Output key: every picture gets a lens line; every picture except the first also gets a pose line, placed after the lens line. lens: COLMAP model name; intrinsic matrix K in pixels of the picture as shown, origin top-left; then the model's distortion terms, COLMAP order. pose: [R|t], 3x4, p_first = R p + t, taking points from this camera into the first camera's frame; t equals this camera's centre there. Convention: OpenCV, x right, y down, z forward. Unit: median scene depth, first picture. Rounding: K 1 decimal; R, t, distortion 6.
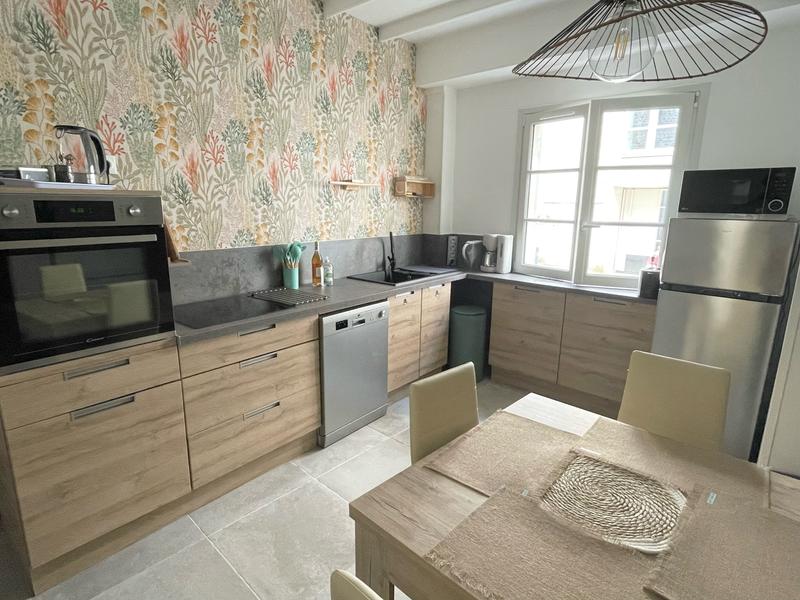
lens RADIAL K [[441.2, 0, 400.0], [0, 441.2, 300.0], [0, 0, 1]] dist [-0.004644, -0.001156]
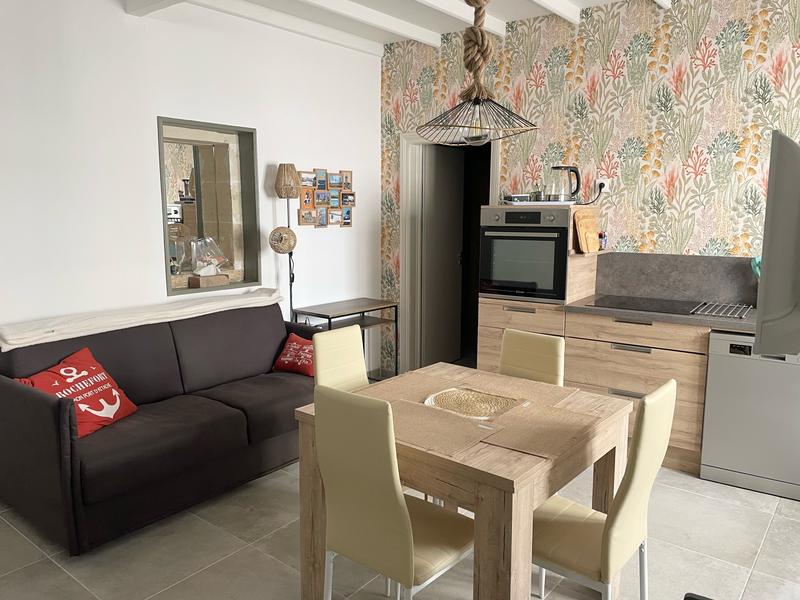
lens RADIAL K [[623.3, 0, 400.0], [0, 623.3, 300.0], [0, 0, 1]] dist [0.000113, -0.002230]
pose [[0.052676, 0.136022, -0.989304, 1.121363], [-0.209847, 0.970067, 0.122204, -0.051812], [0.976314, 0.201166, 0.079643, 0.241167]]
